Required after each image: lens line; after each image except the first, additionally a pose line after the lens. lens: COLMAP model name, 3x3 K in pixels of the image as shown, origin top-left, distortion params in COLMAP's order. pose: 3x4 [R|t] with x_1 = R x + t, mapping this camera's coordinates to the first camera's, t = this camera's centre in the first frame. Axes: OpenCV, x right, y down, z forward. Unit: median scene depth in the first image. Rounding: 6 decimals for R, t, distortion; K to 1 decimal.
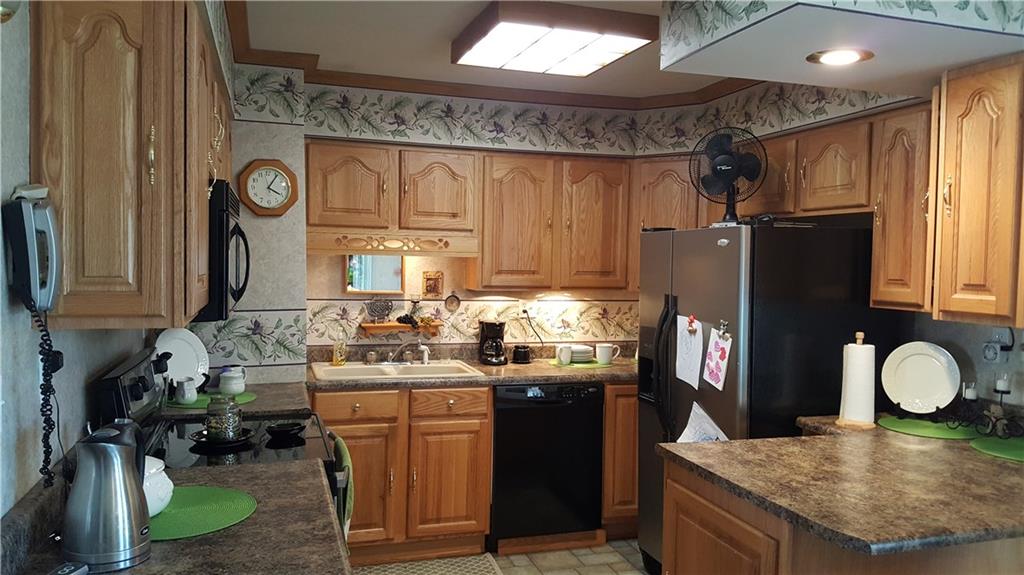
lens RADIAL K [[762.5, 0, 510.5], [0, 762.5, 315.0], [0, 0, 1]] dist [0.238234, -0.549905]
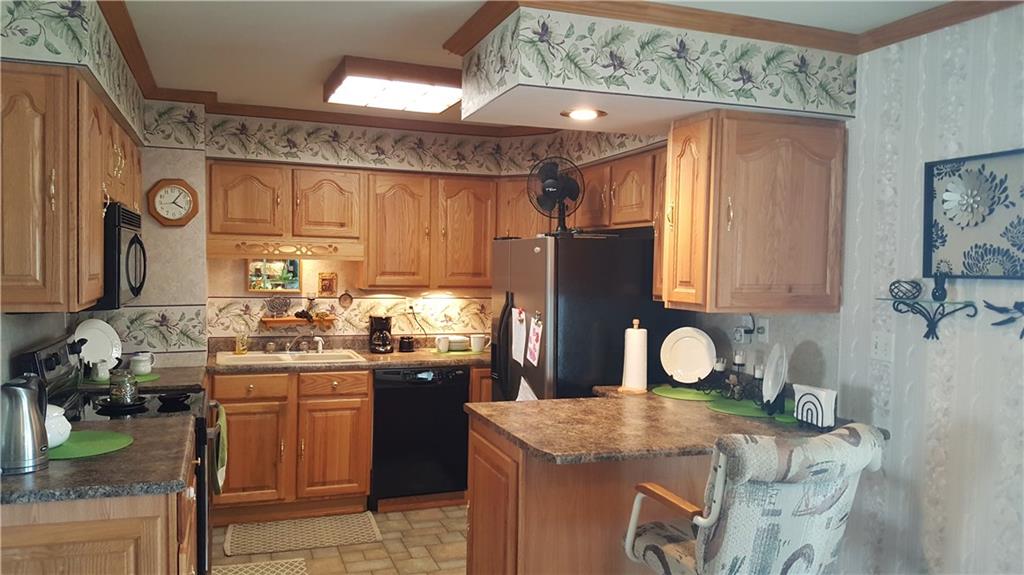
lens RADIAL K [[774.7, 0, 510.6], [0, 774.7, 313.6], [0, 0, 1]] dist [0.187661, -0.364002]
pose [[0.999124, -0.003541, 0.041699, 0.142897], [0.003812, 0.999972, -0.006410, 0.015052], [-0.041675, 0.006563, 0.999110, -0.214734]]
